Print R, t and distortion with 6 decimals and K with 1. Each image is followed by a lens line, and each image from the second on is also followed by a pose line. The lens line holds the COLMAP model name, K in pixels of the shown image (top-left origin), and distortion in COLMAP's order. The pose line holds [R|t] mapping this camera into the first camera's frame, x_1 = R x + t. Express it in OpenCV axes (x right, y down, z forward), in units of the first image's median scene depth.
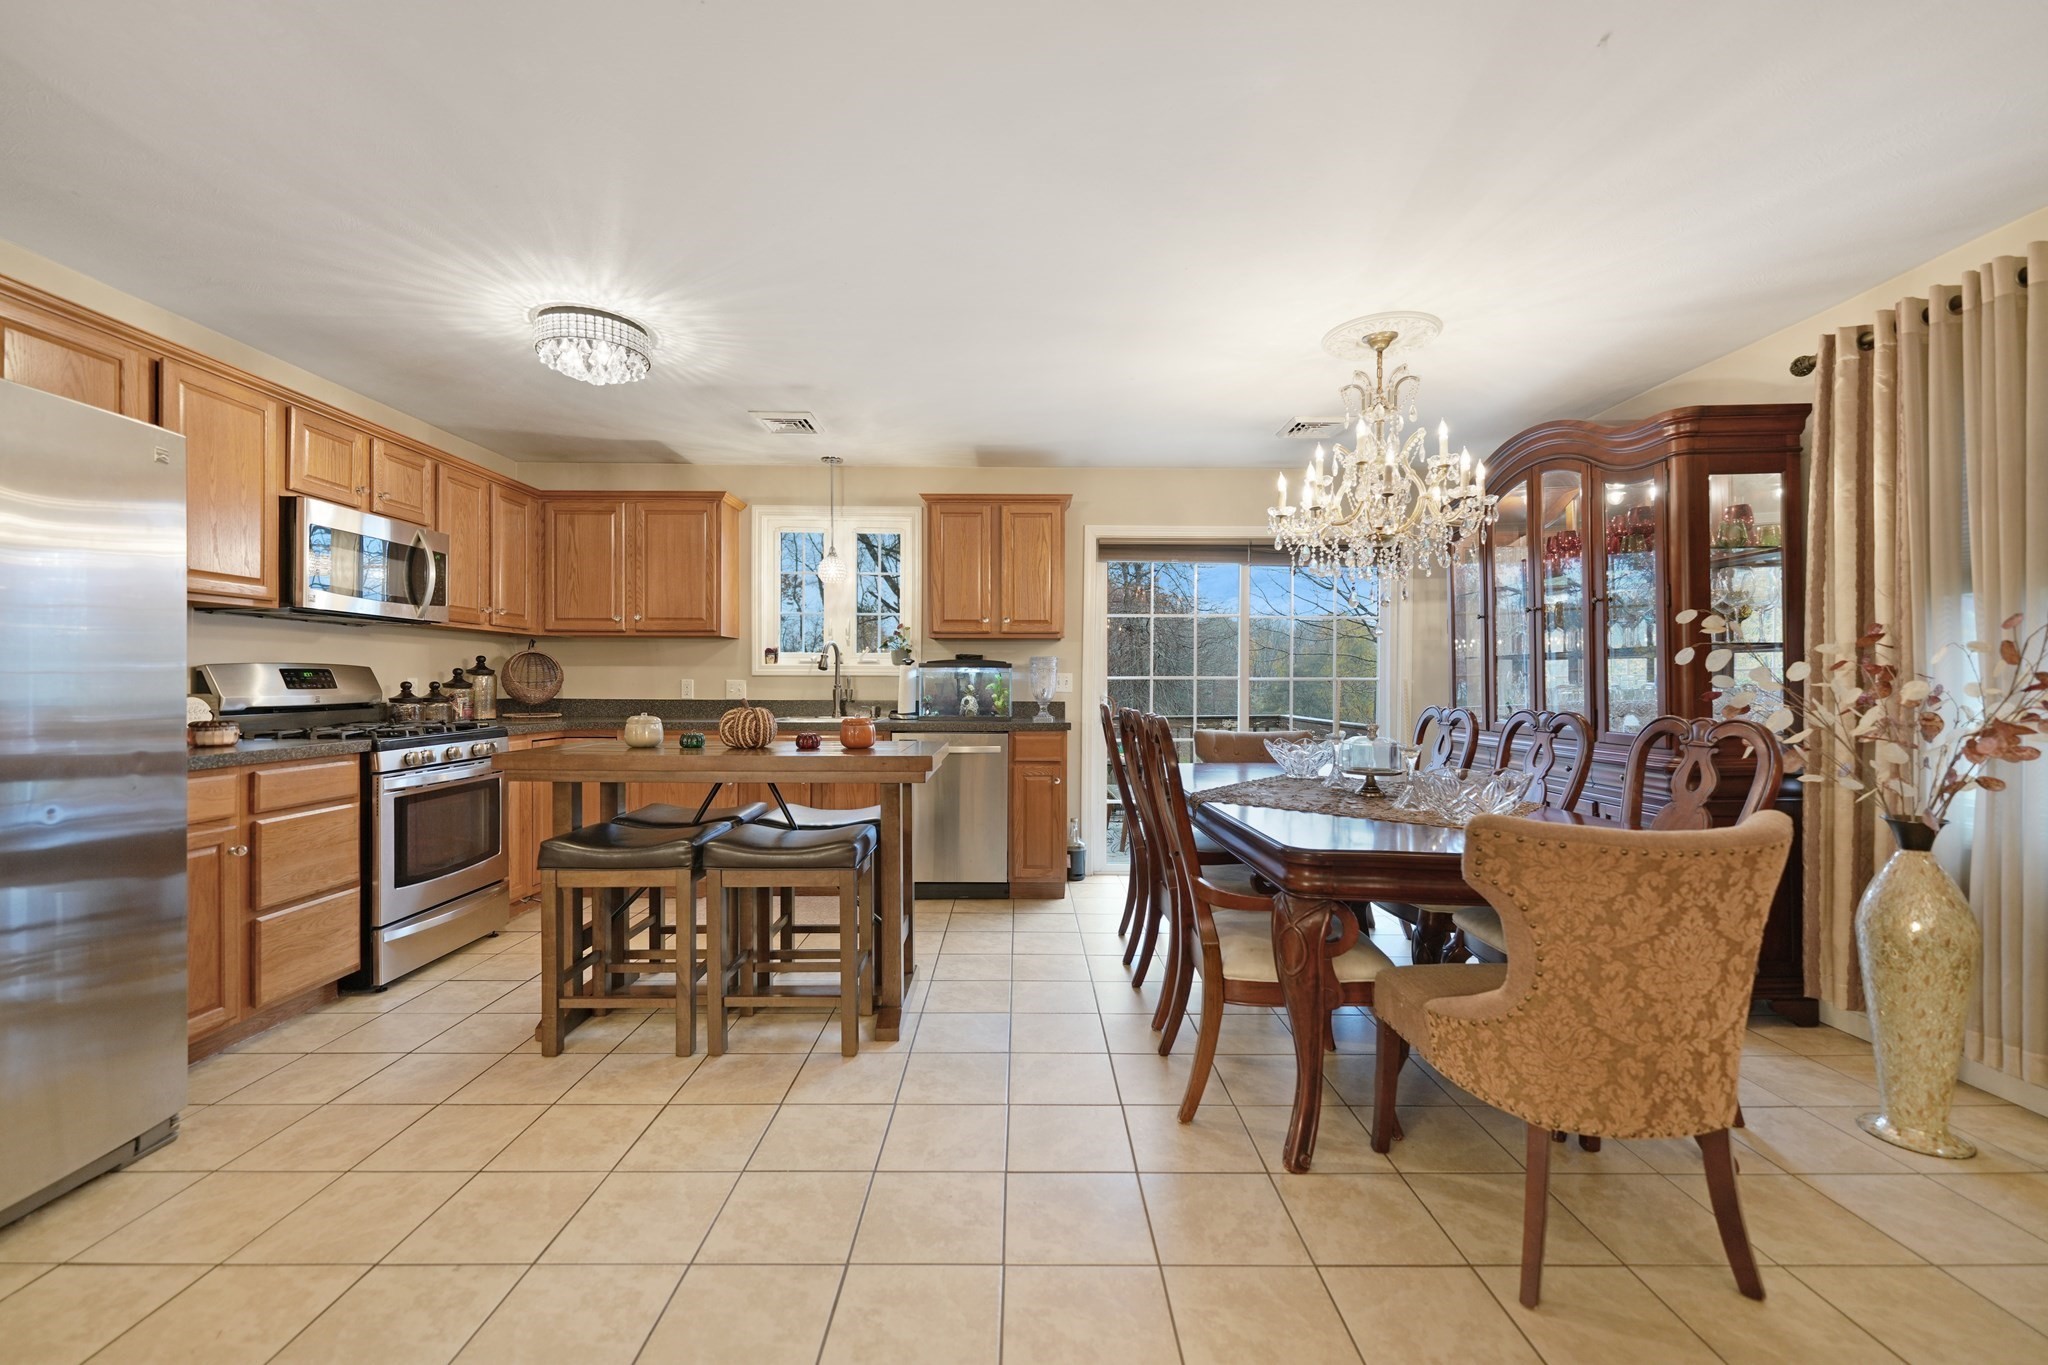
lens RADIAL K [[833.6, 0, 1032.2], [0, 833.6, 685.9], [0, 0, 1]] dist [0.000675, 0.000720]
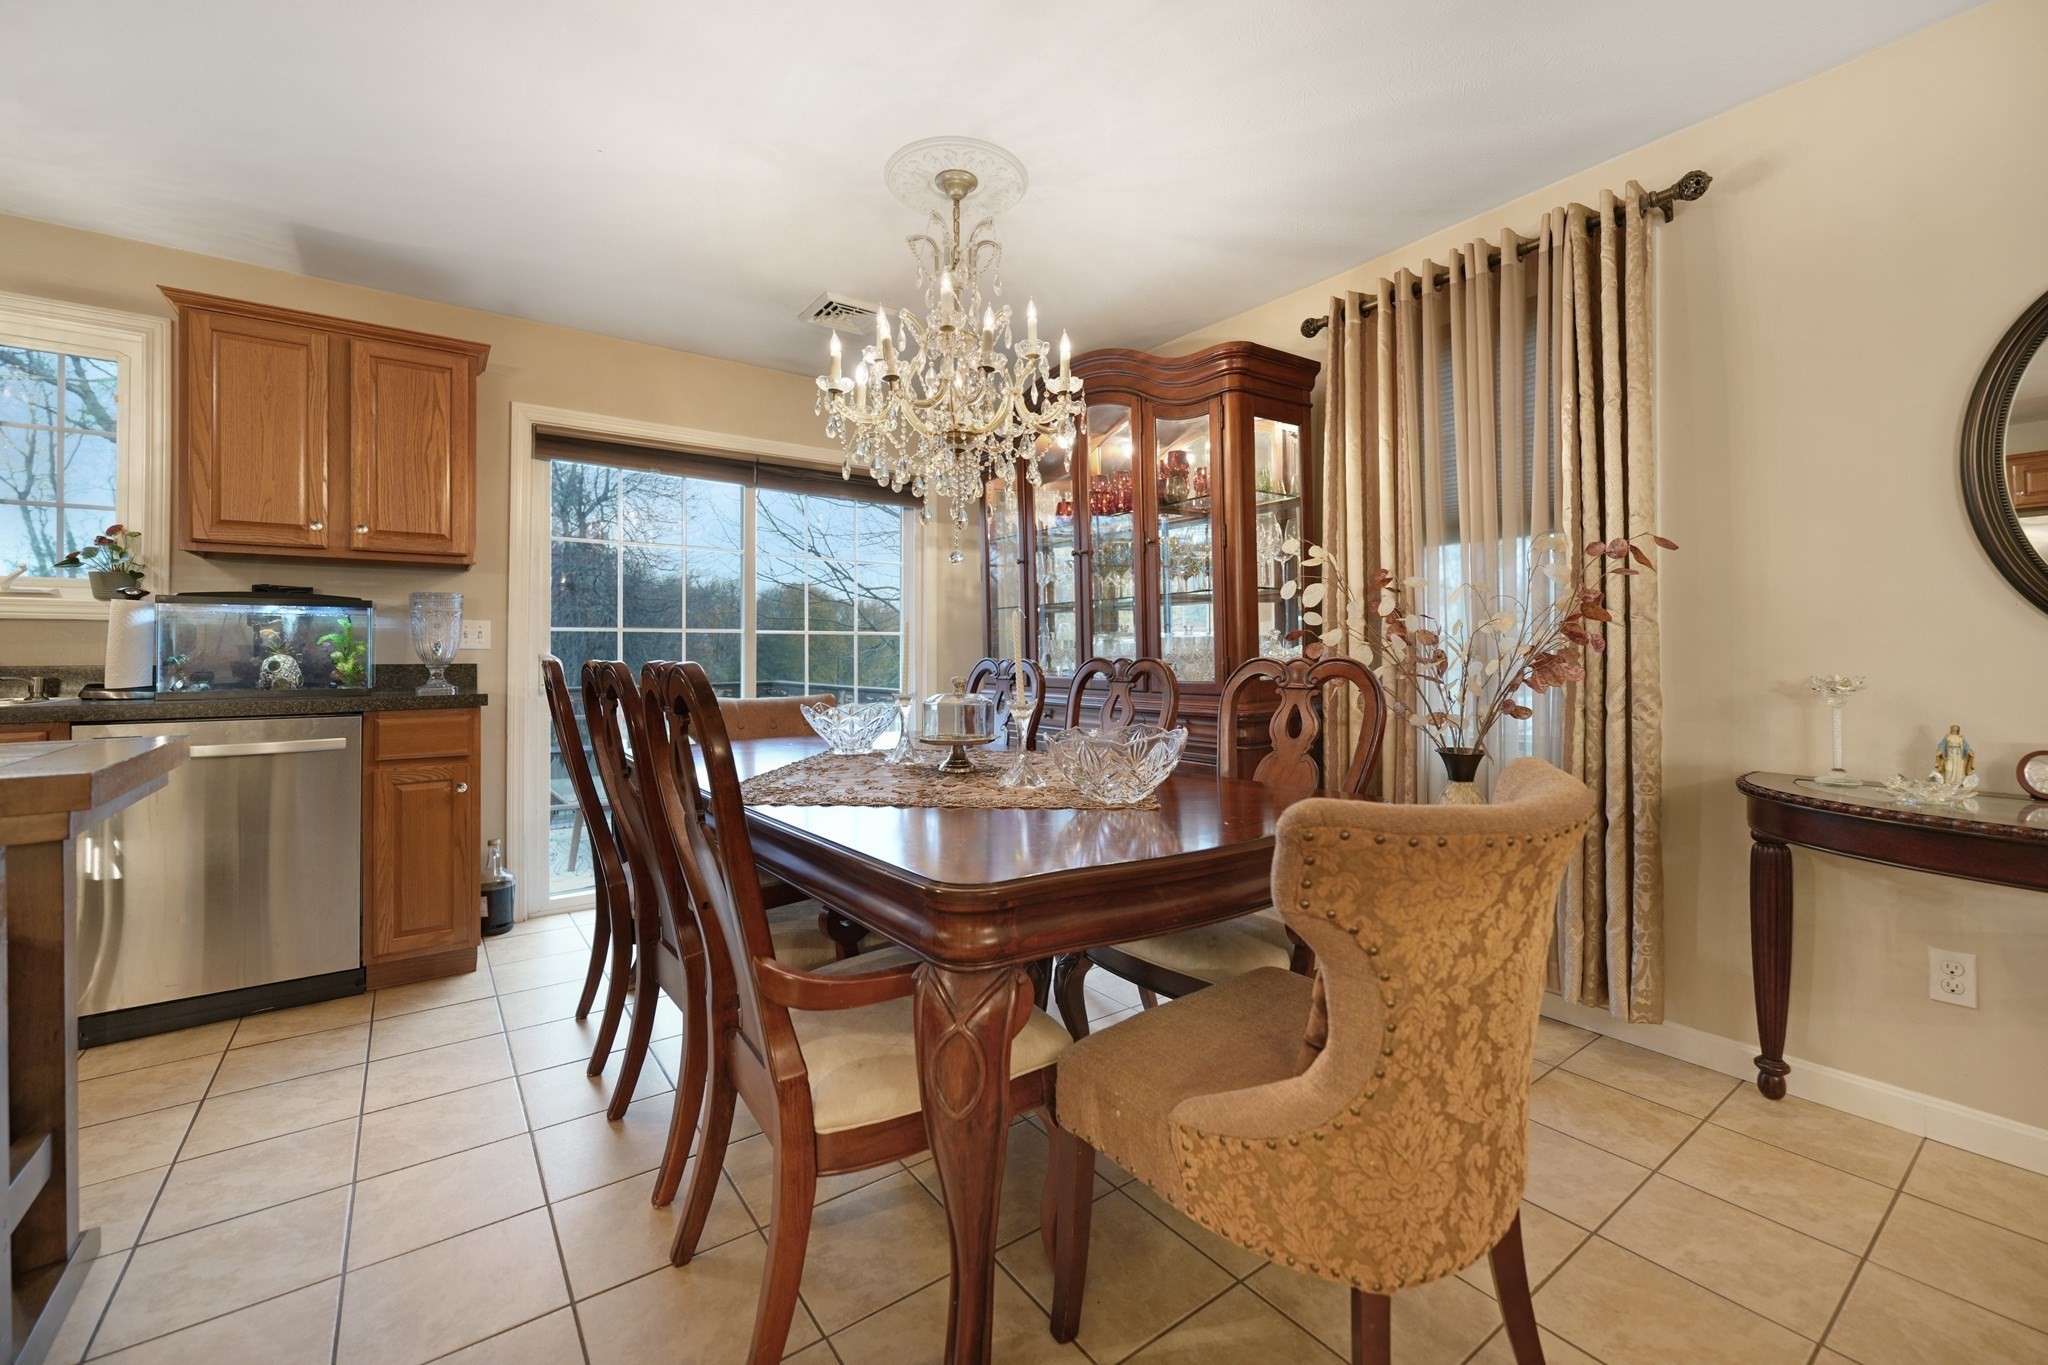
lens RADIAL K [[833.6, 0, 1026.4], [0, 833.6, 646.5], [0, 0, 1]] dist [0.000675, 0.000720]
pose [[0.814636, -0.002140, 0.579968, 0.016484], [0.009402, 0.999911, -0.009516, 0.024311], [-0.579896, 0.013205, 0.814584, 0.323259]]
